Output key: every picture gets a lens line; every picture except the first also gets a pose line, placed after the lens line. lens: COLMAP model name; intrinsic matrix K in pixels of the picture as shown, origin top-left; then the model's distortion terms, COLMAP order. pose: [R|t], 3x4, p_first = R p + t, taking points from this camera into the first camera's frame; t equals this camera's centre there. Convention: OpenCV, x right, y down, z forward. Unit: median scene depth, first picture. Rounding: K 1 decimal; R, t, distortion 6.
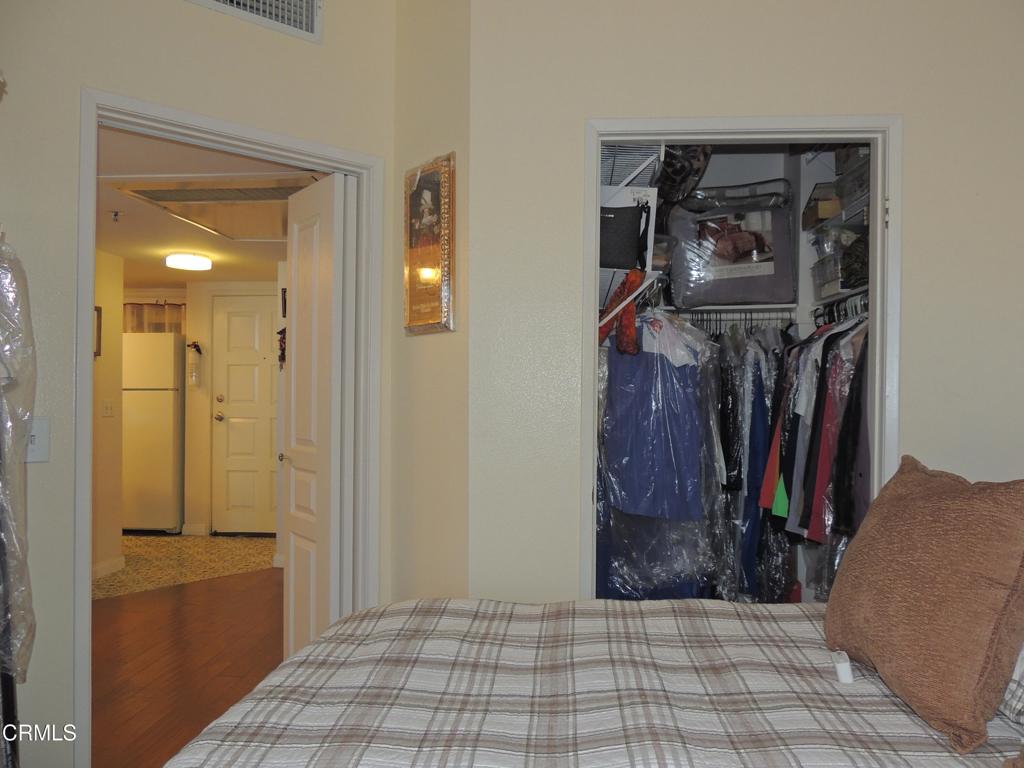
lens RADIAL K [[736.2, 0, 509.6], [0, 736.2, 385.2], [0, 0, 1]] dist [-0.016894, 0.009197]
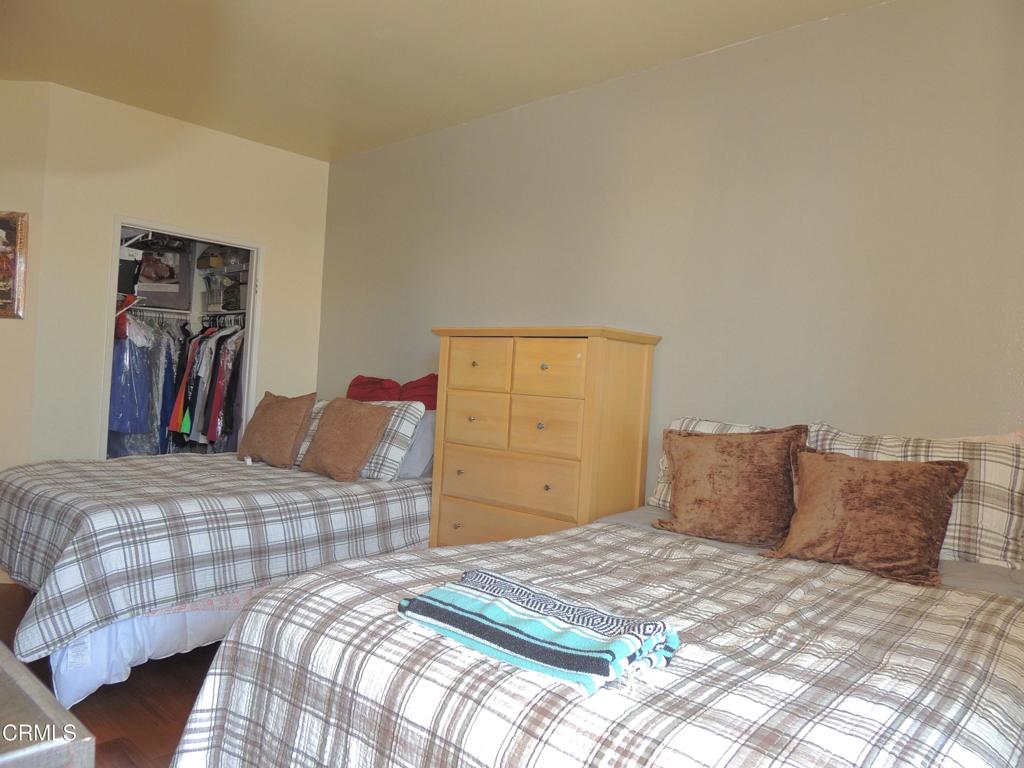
lens RADIAL K [[736.2, 0, 509.6], [0, 736.2, 385.2], [0, 0, 1]] dist [-0.016894, 0.009197]
pose [[0.626183, 0.028430, 0.779157, -0.502310], [-0.056703, 0.998349, 0.009143, 0.000399], [-0.777611, -0.049906, 0.626762, -0.690237]]
